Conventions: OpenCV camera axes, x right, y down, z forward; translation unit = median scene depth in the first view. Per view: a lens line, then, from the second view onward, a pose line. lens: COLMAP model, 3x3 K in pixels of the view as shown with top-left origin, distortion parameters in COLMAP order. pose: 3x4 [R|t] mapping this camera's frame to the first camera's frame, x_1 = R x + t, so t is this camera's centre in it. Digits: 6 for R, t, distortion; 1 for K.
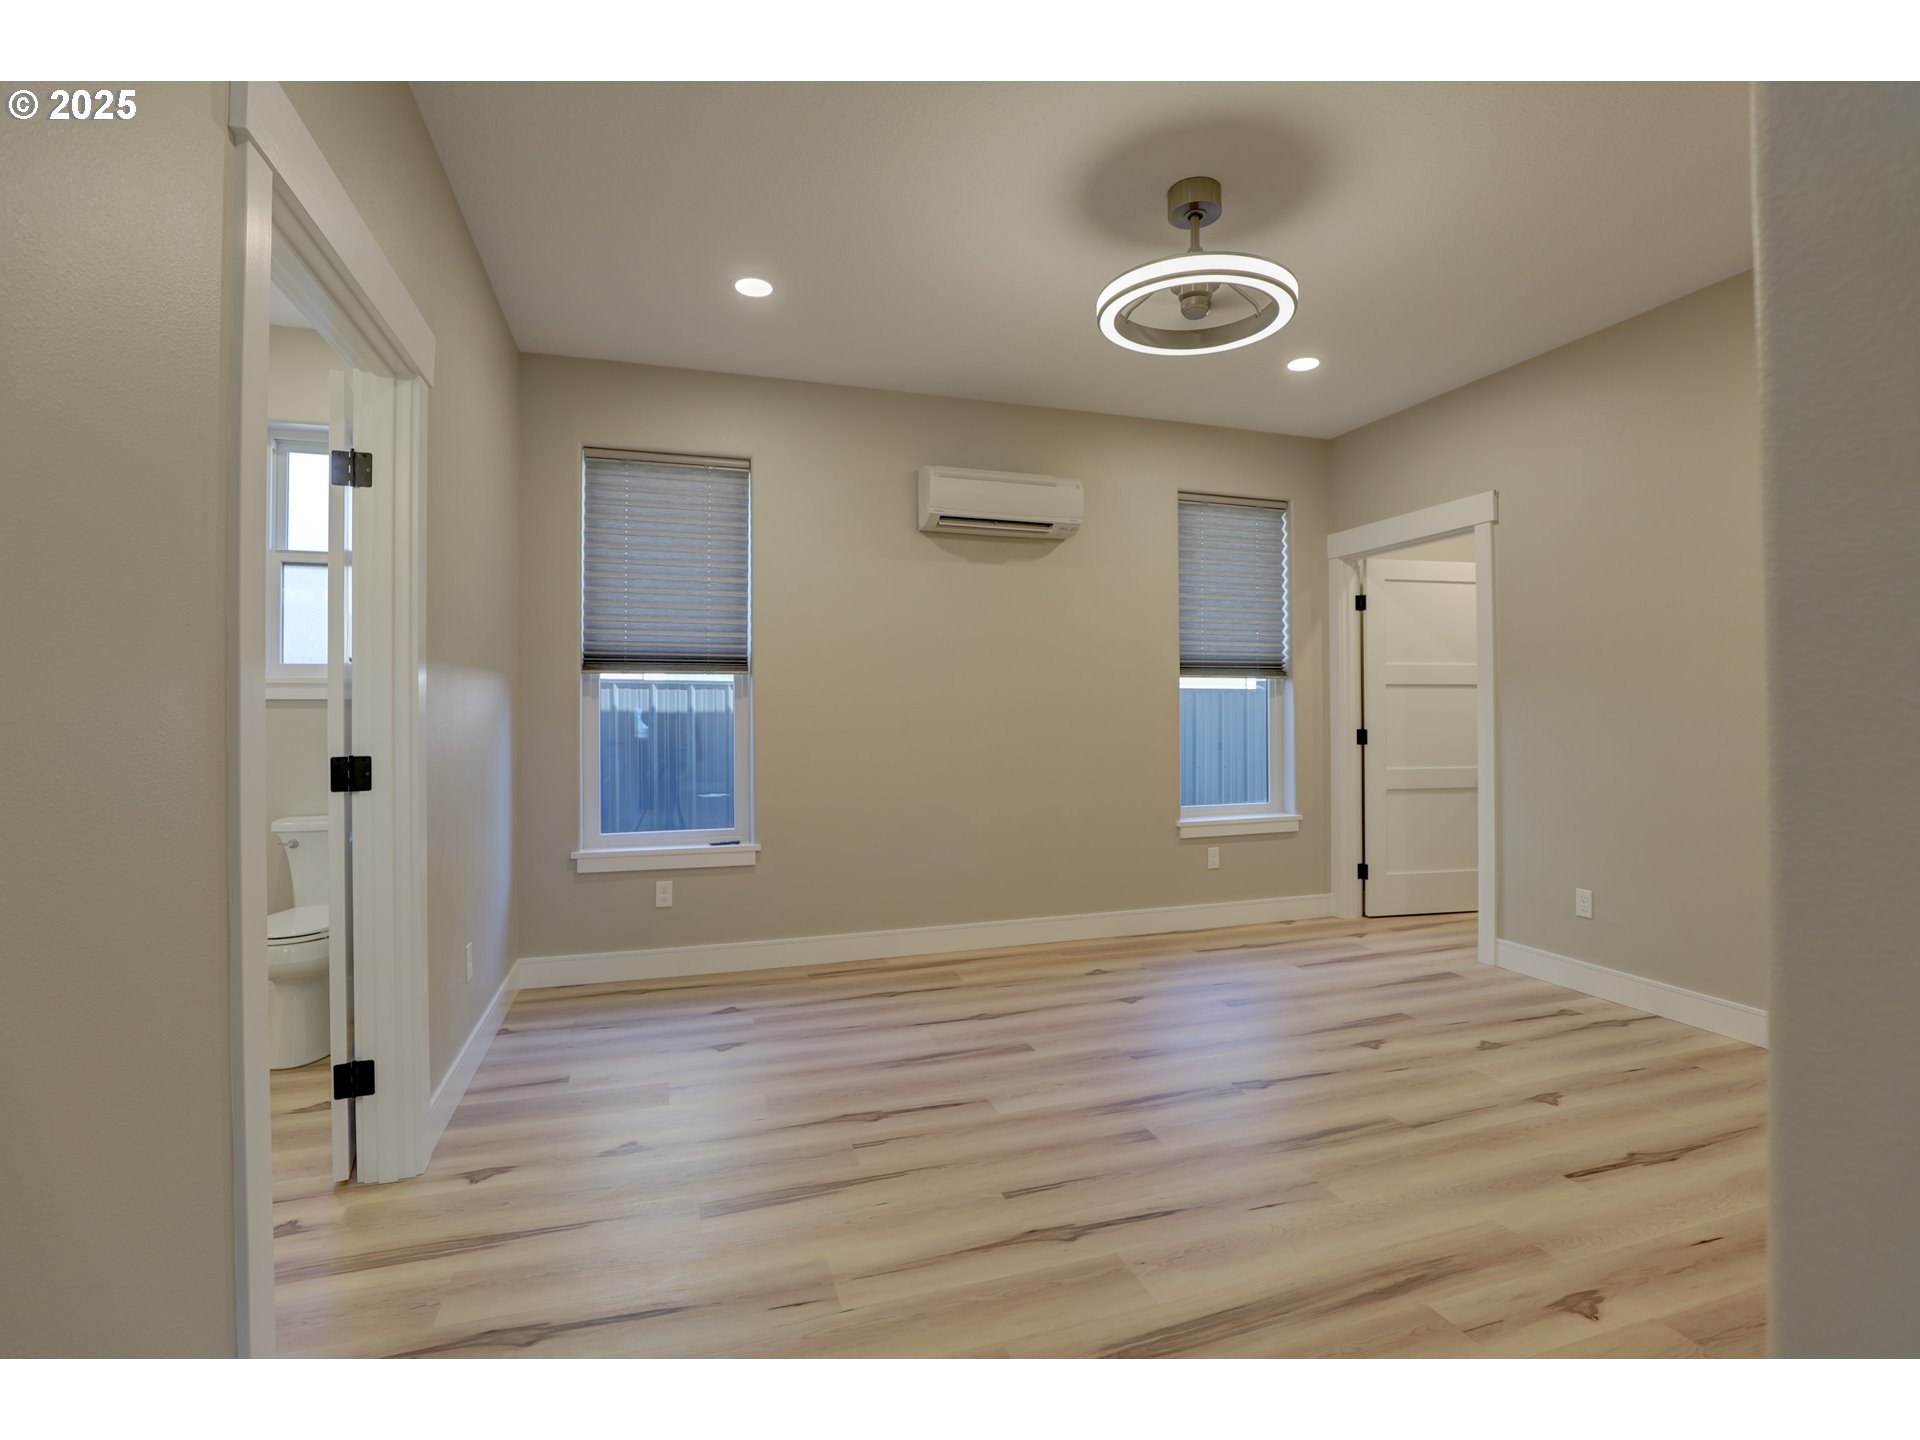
lens RADIAL K [[896.4, 0, 963.0], [0, 896.4, 712.8], [0, 0, 1]] dist [0.002410, 0.000432]
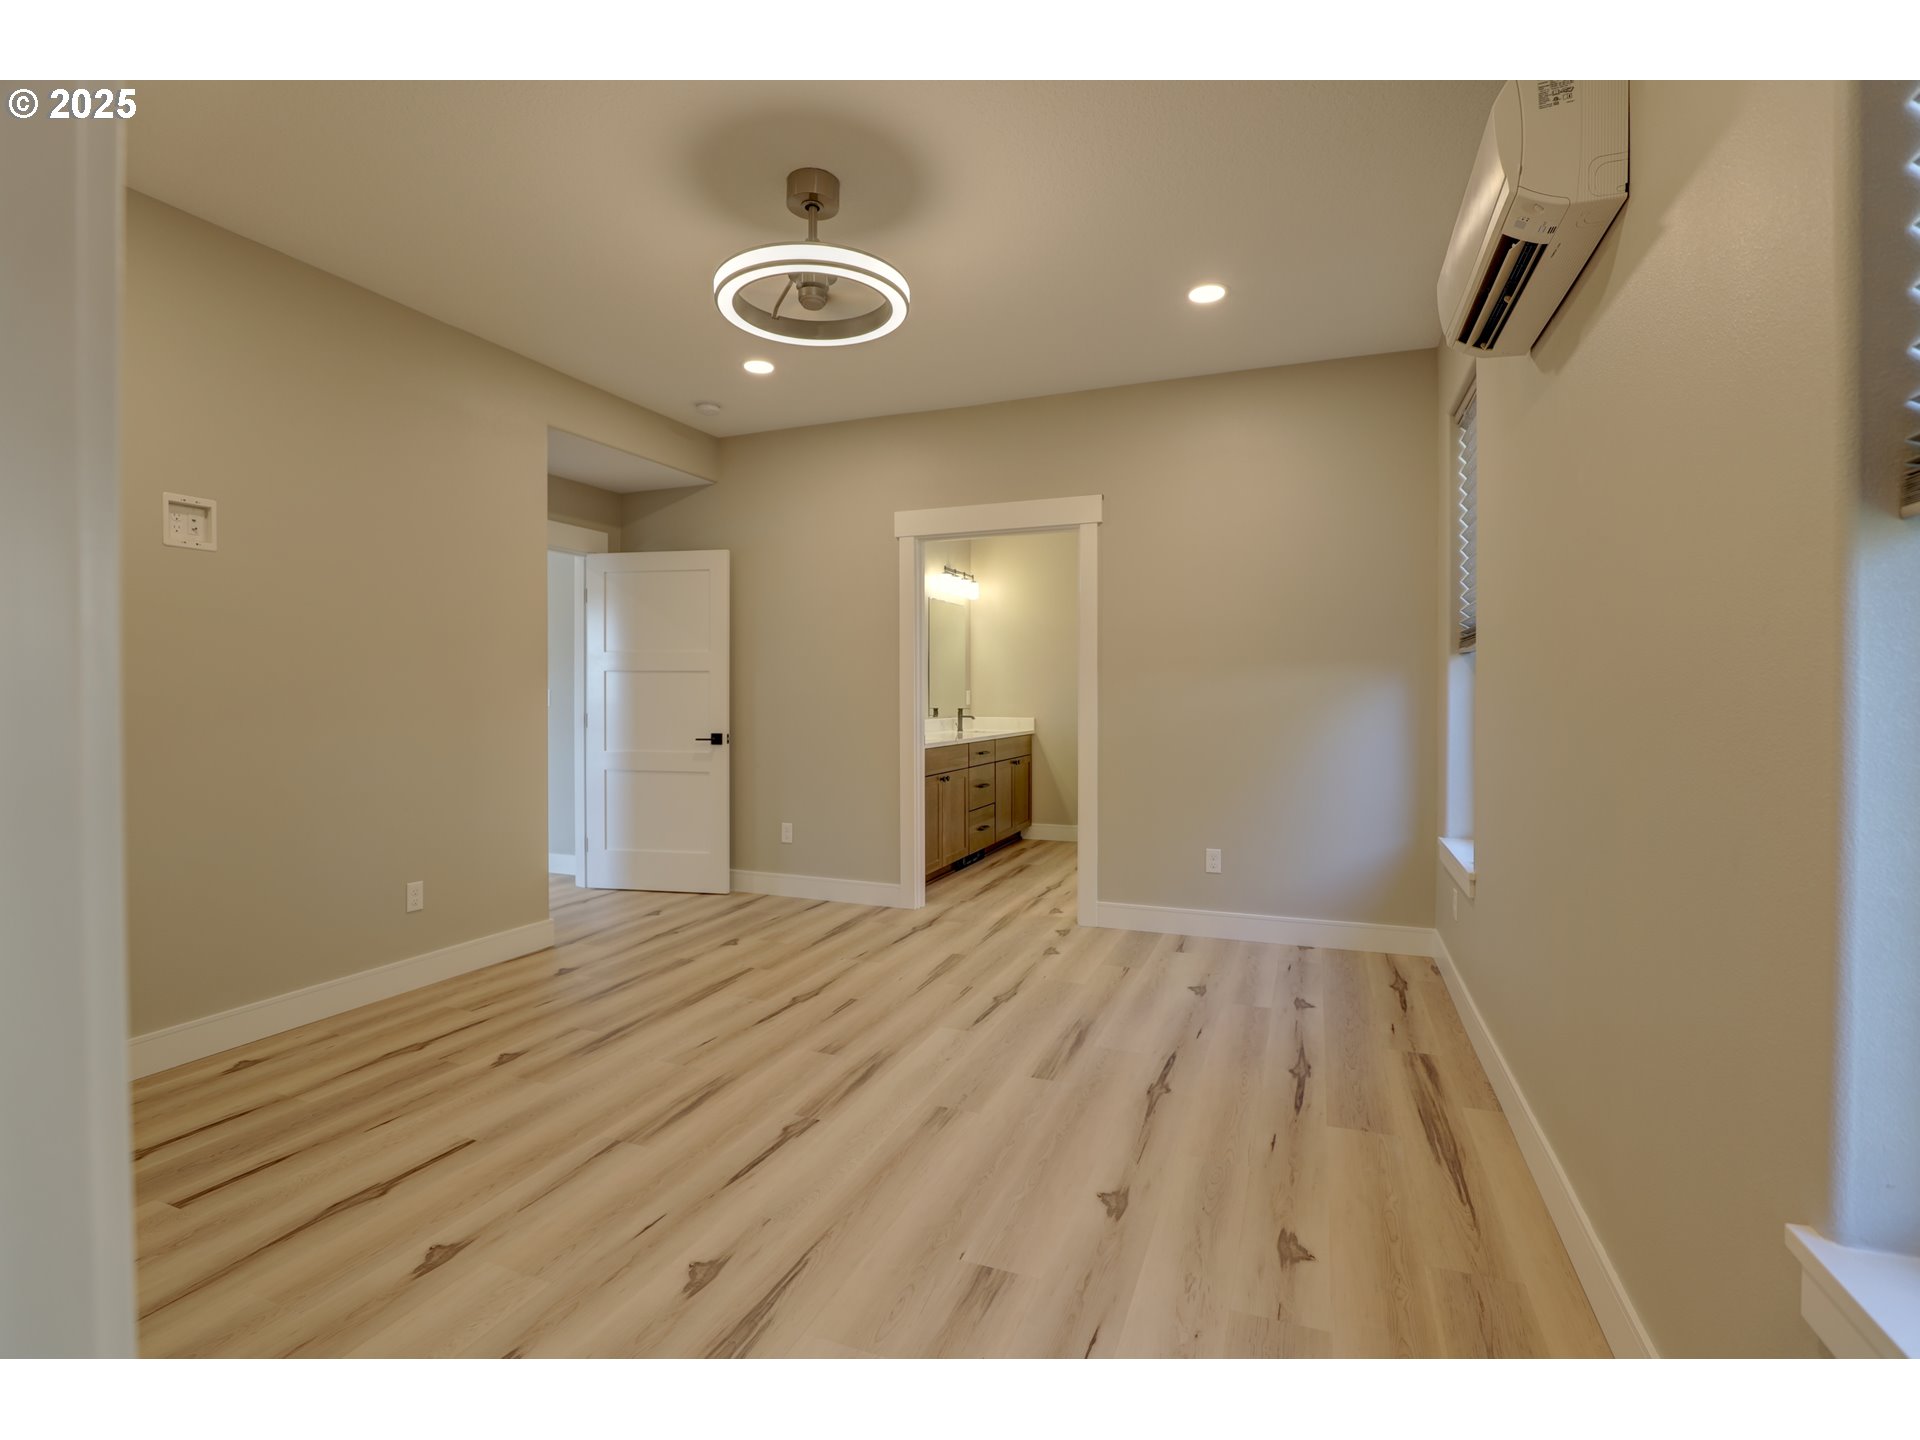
lens RADIAL K [[896.4, 0, 961.8], [0, 896.4, 707.7], [0, 0, 1]] dist [0.002410, 0.000432]
pose [[-0.636886, 0.014805, -0.770816, 0.934530], [0.003515, 0.999861, 0.016300, 0.000482], [0.770950, 0.007672, -0.636849, 1.769993]]
